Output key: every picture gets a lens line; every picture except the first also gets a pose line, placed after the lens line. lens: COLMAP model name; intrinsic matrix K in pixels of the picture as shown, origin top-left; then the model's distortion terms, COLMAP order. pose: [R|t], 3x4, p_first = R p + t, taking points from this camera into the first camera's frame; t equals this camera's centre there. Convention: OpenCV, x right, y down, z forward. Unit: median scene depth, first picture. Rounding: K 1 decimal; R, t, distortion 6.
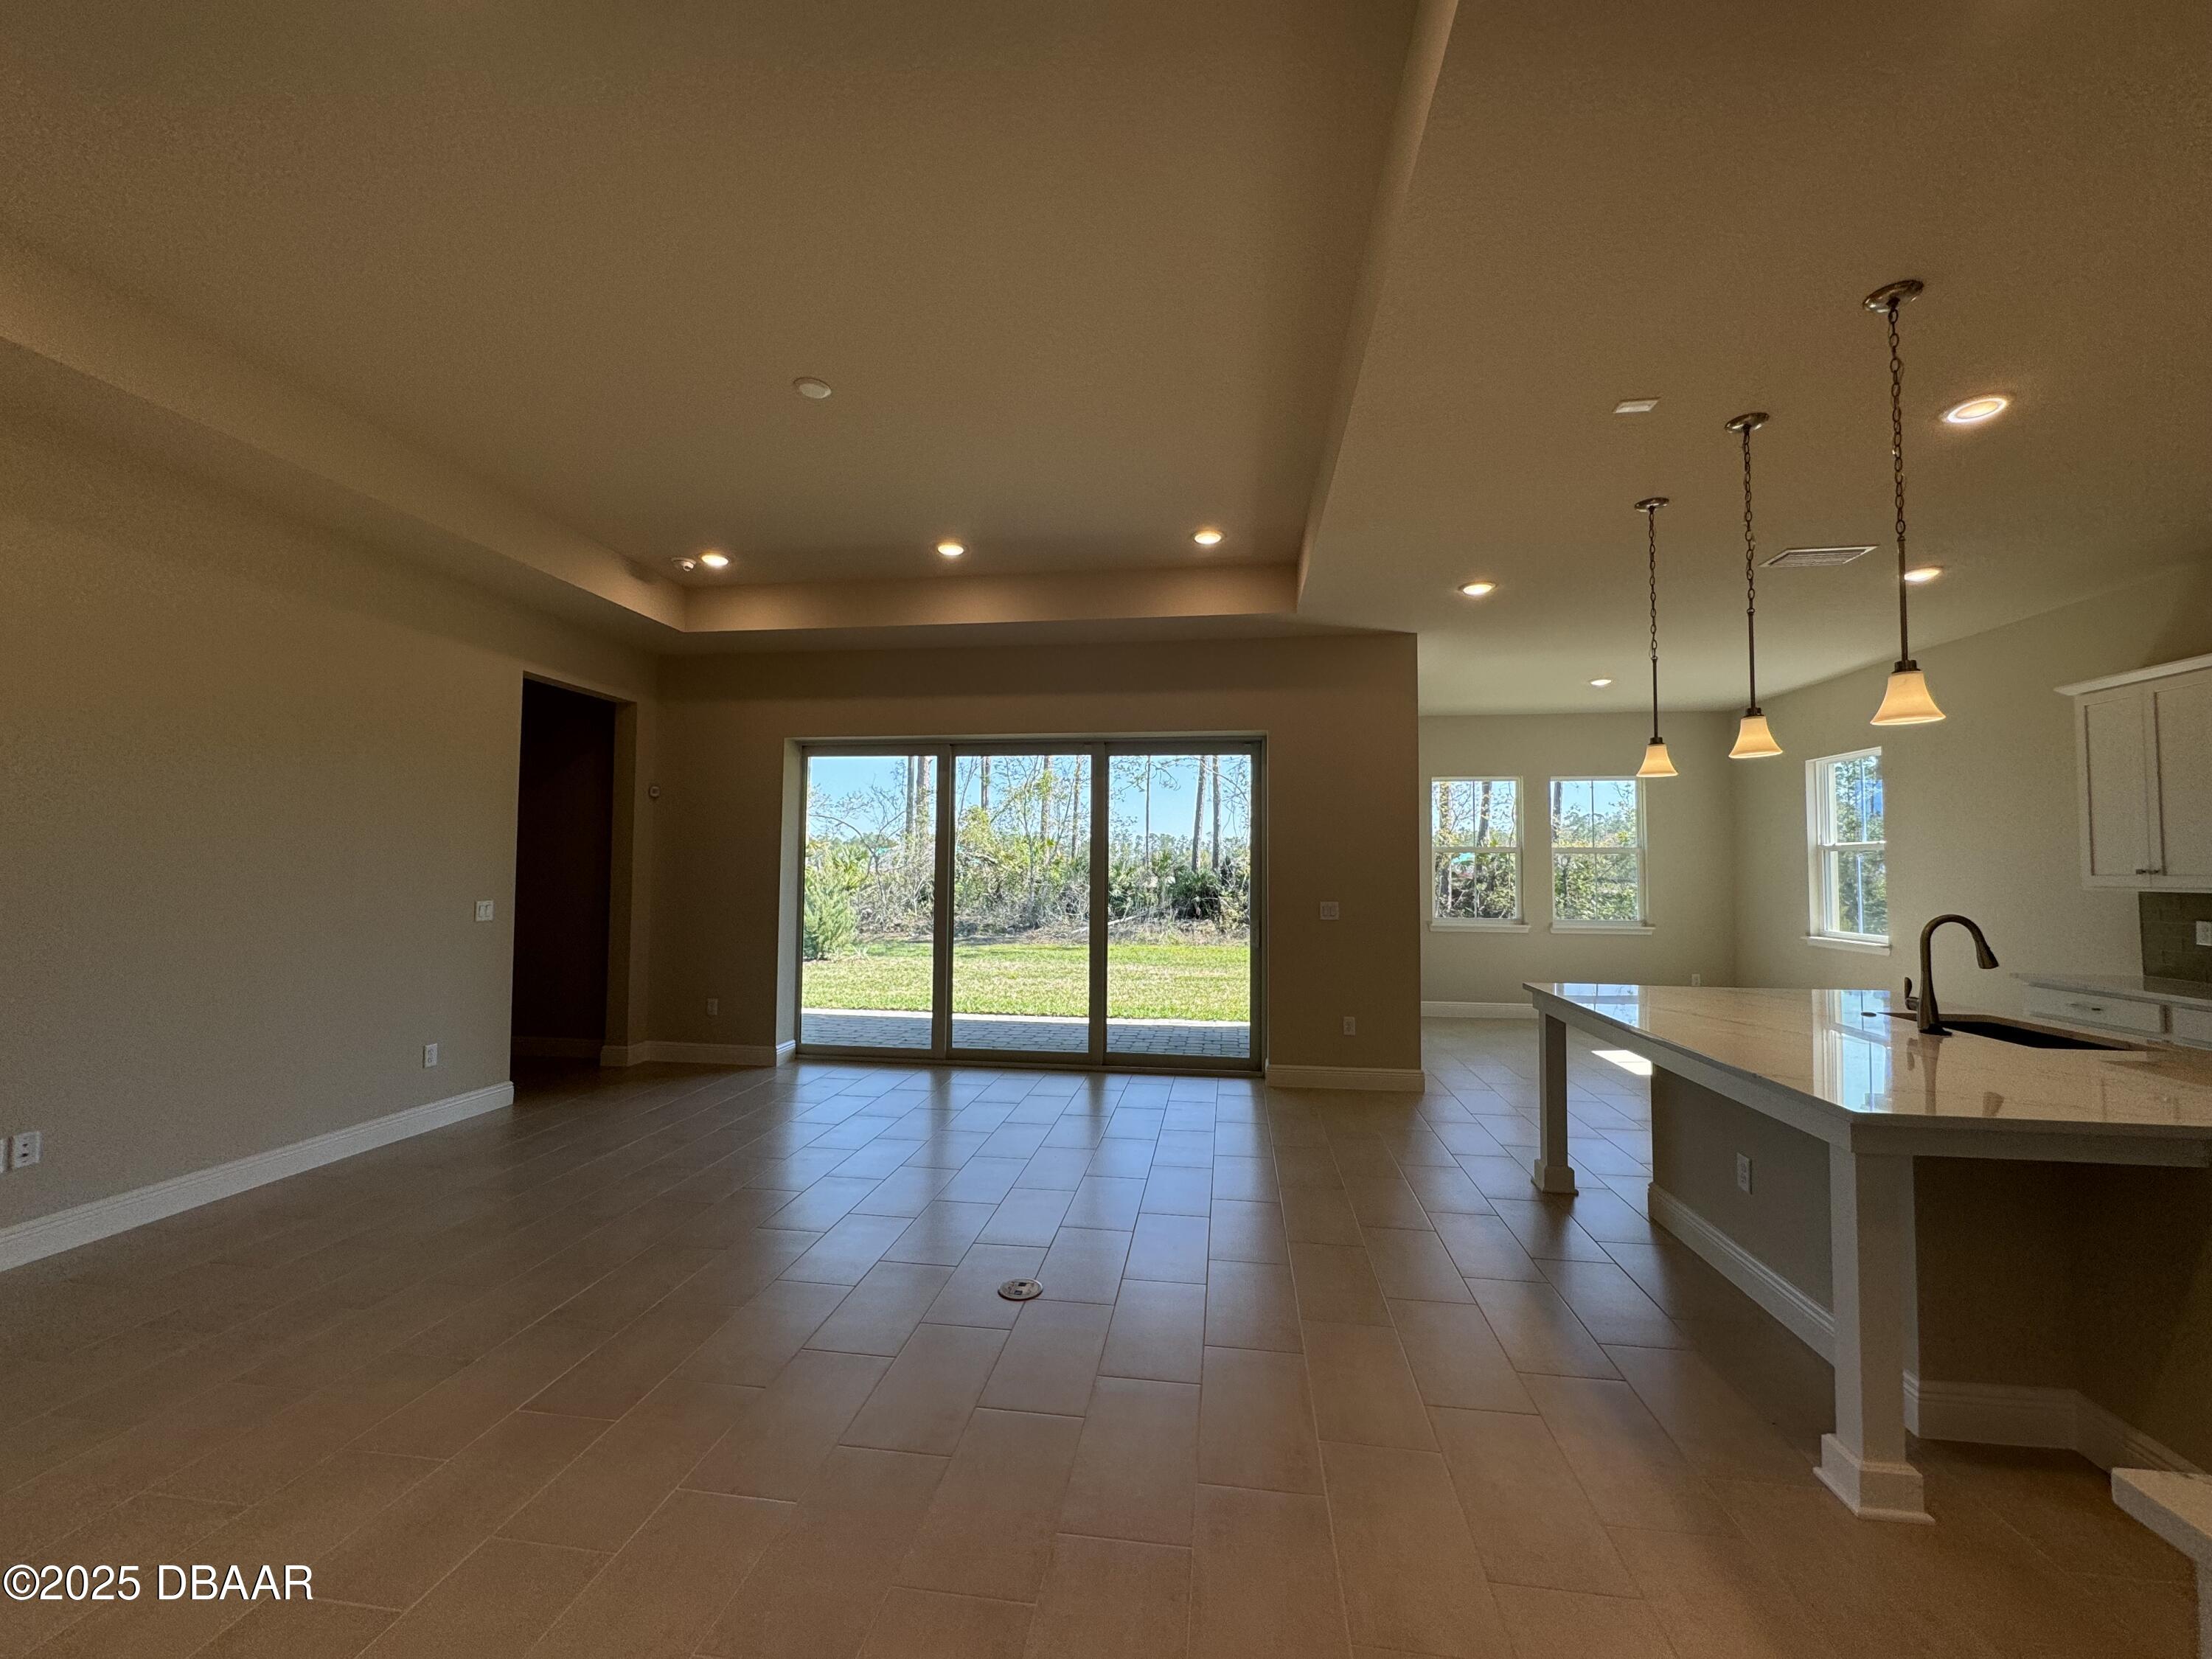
lens RADIAL K [[883.4, 0, 1104.8], [0, 883.4, 828.2], [0, 0, 1]] dist [-0.000870, -0.000030]
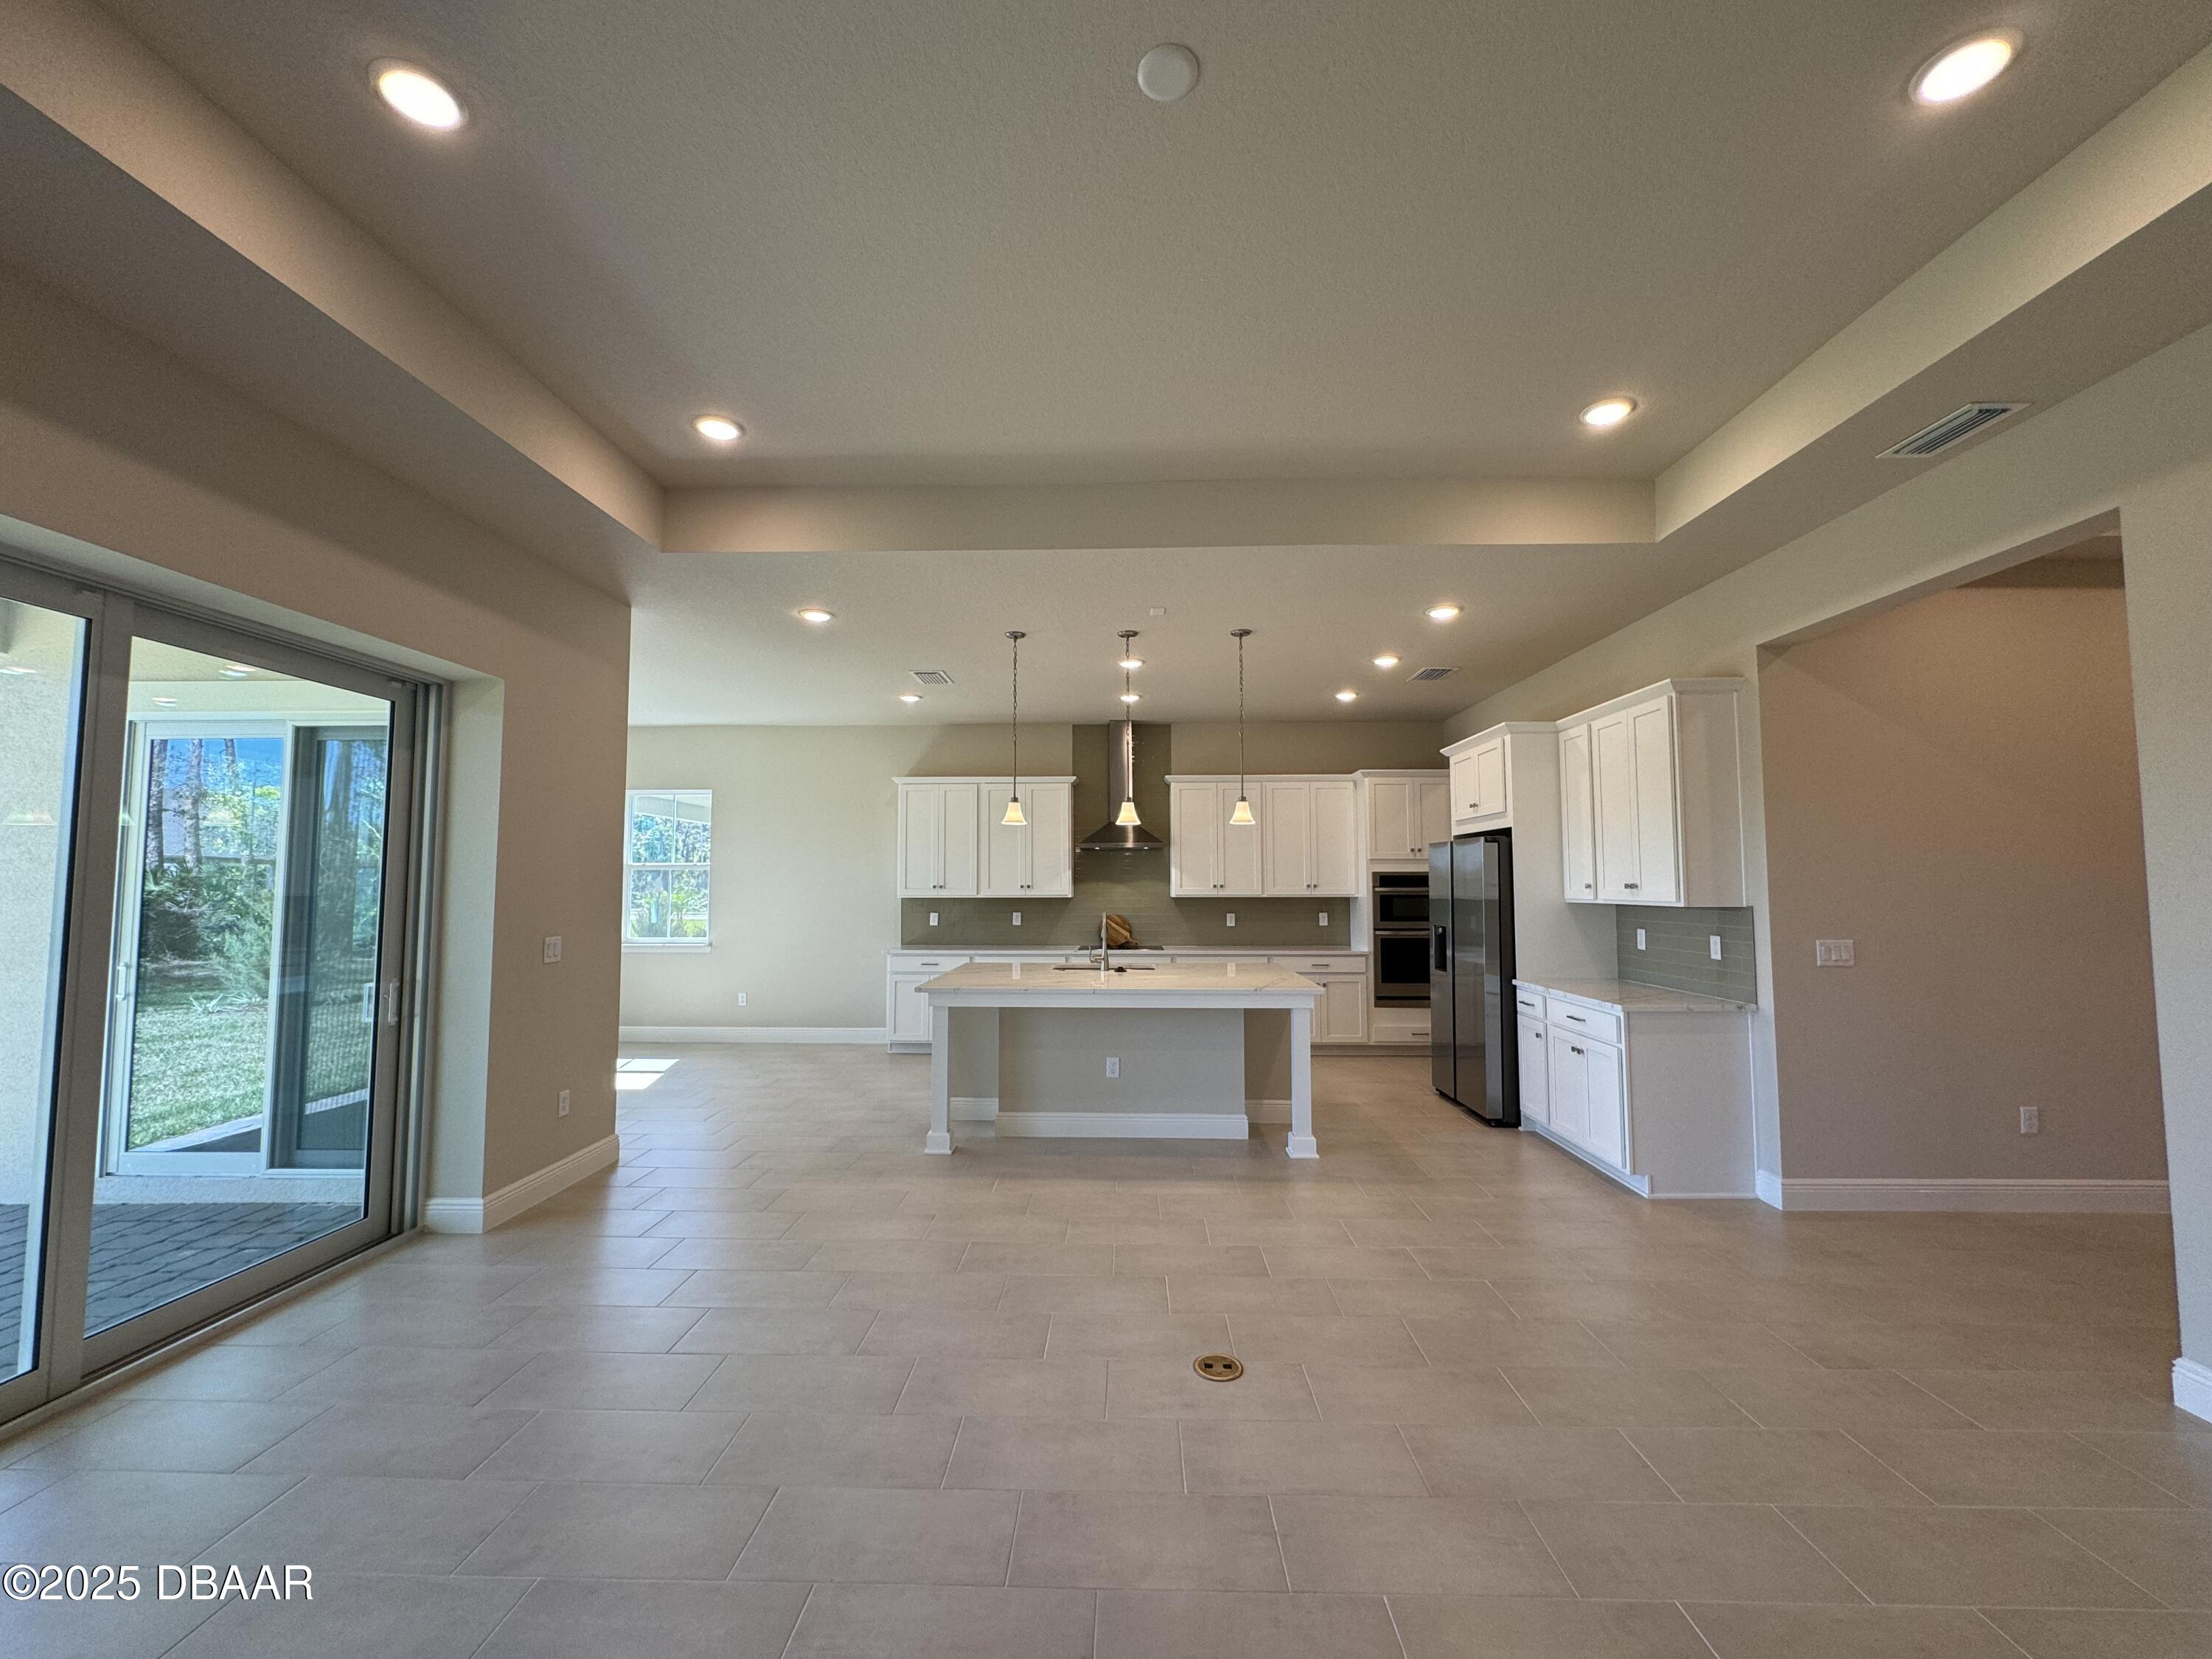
lens RADIAL K [[875.5, 0, 1103.9], [0, 875.5, 831.4], [0, 0, 1]] dist [-0.000031, -0.000472]
pose [[-0.115216, 0.053356, 0.991906, -0.580169], [-0.045541, 0.997223, -0.058932, 0.021995], [-0.992296, -0.051962, -0.112466, 0.726504]]
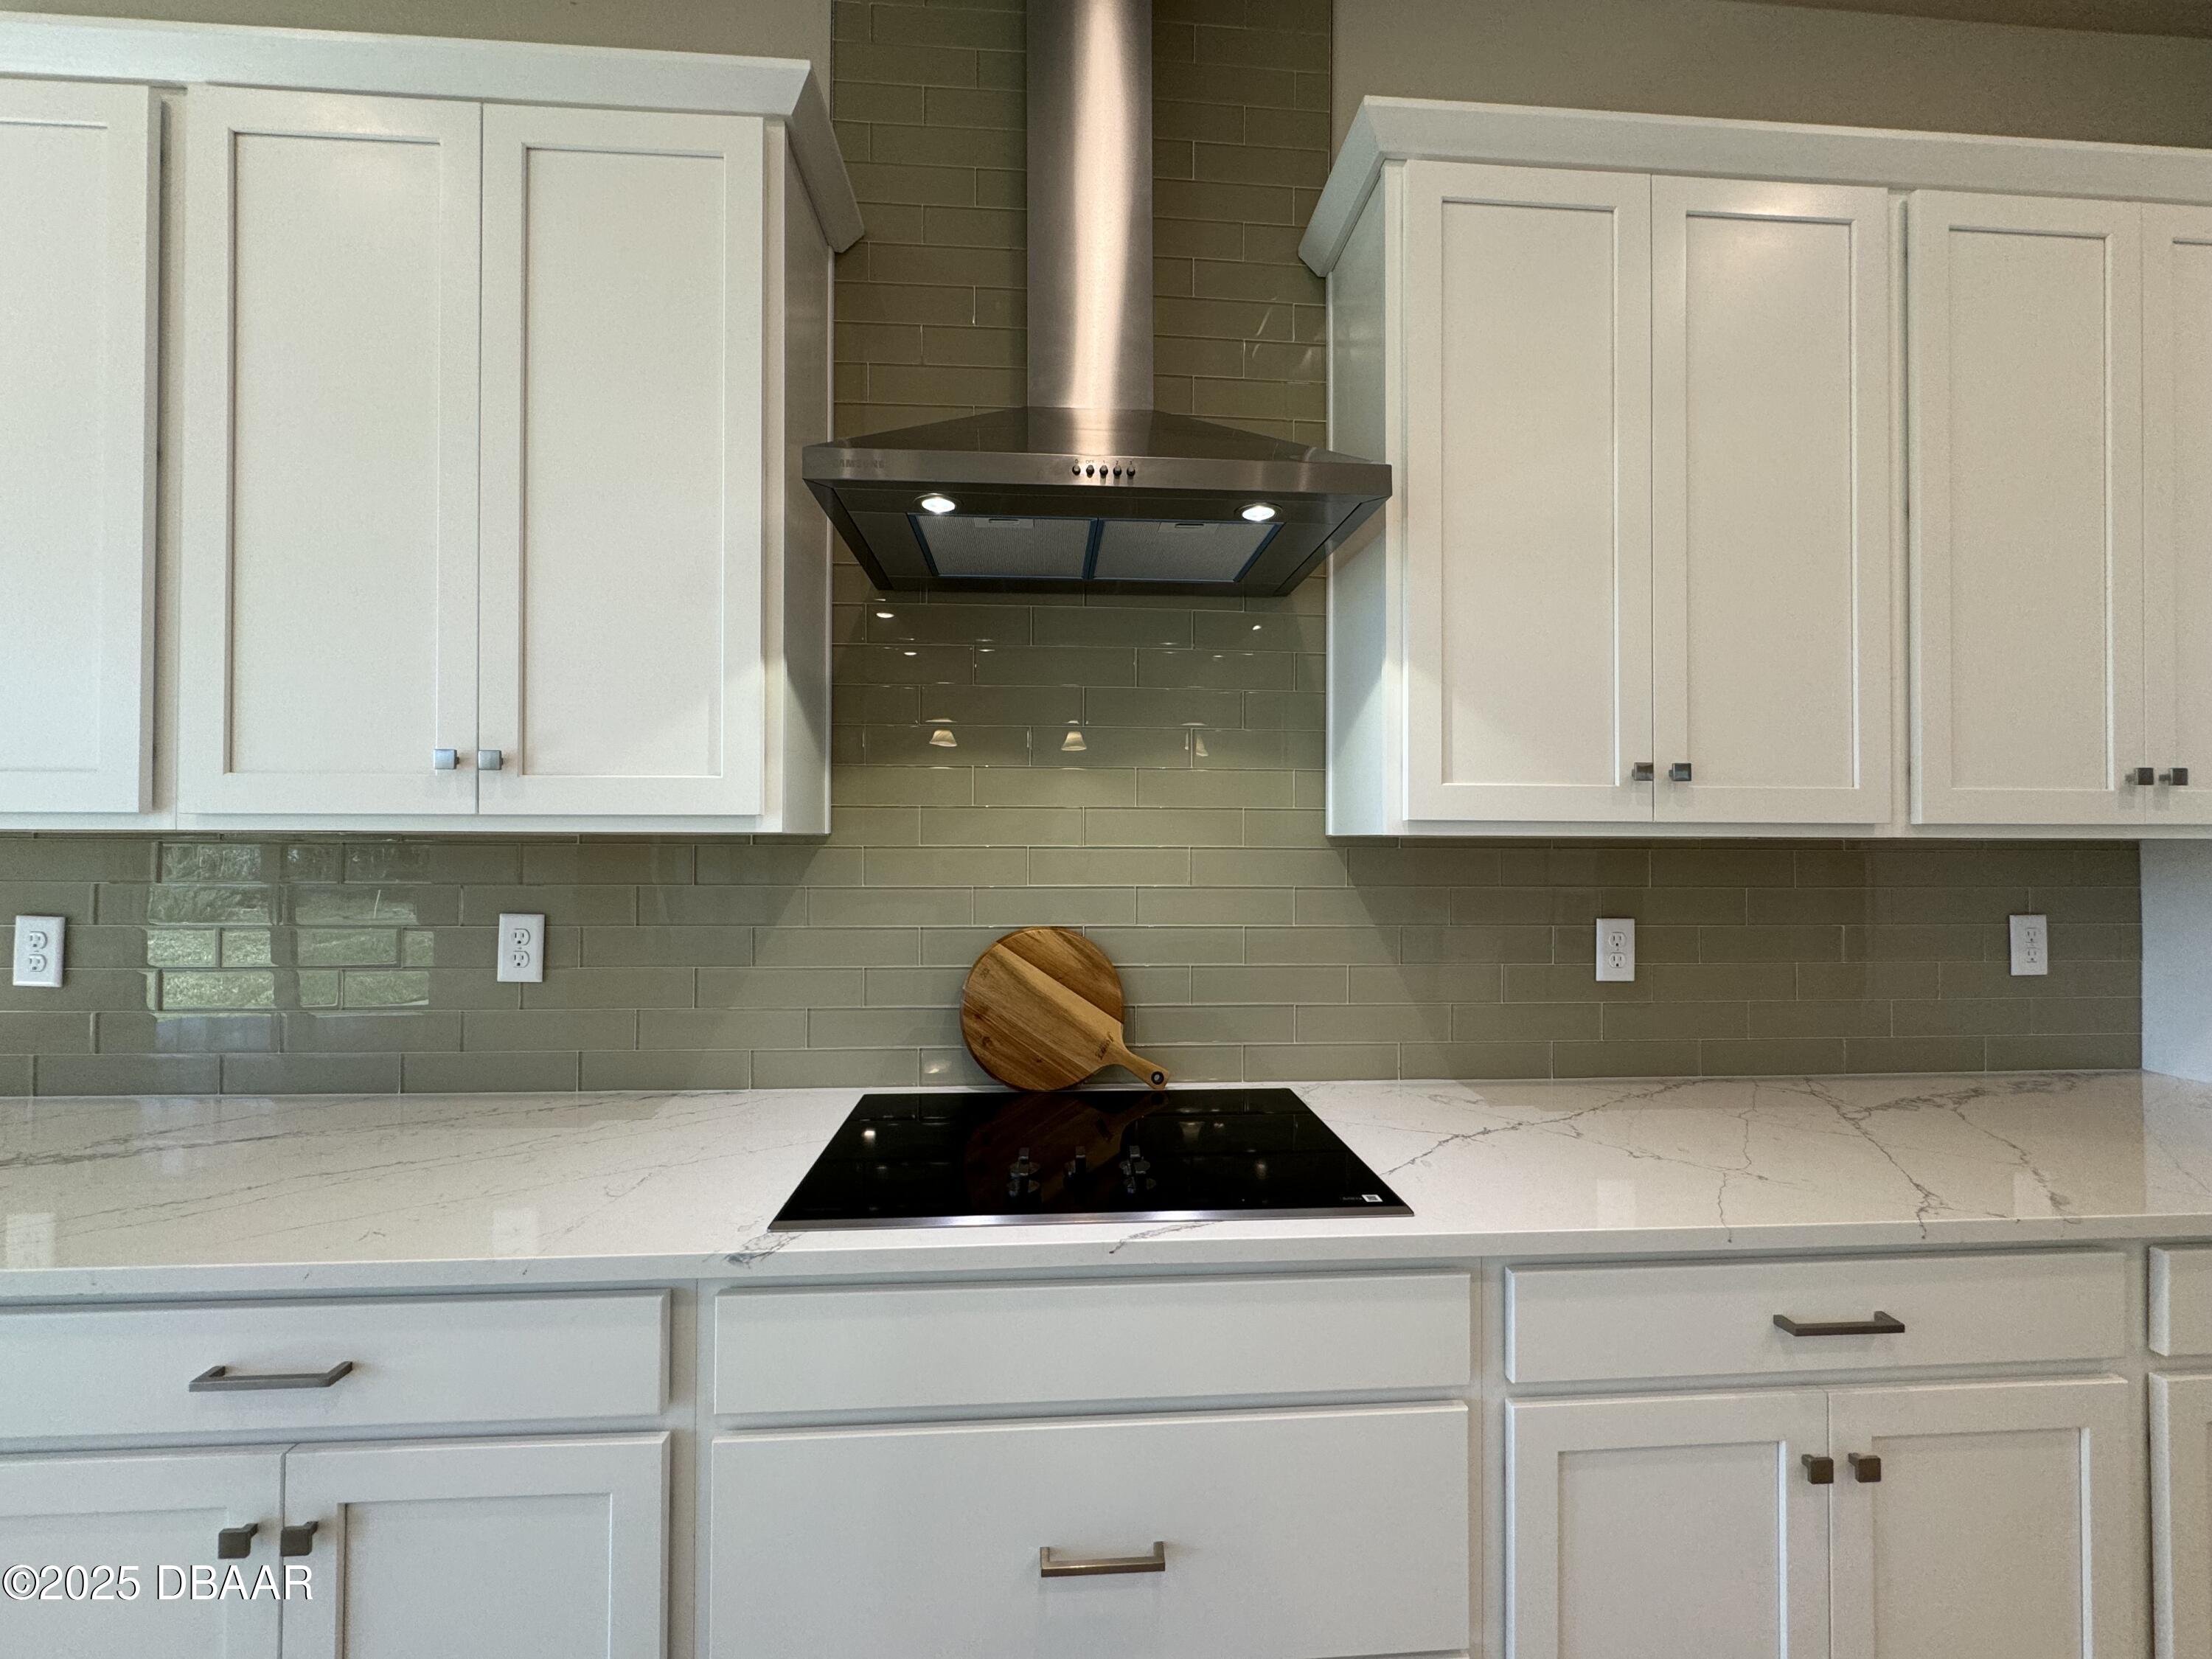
lens RADIAL K [[875.5, 0, 1103.9], [0, 875.5, 831.4], [0, 0, 1]] dist [-0.000031, -0.000472]
pose [[-0.208869, -0.000953, 0.977943, 0.711960], [-0.051992, 0.998596, -0.010131, 0.047254], [-0.976561, -0.052961, -0.208625, 0.564043]]
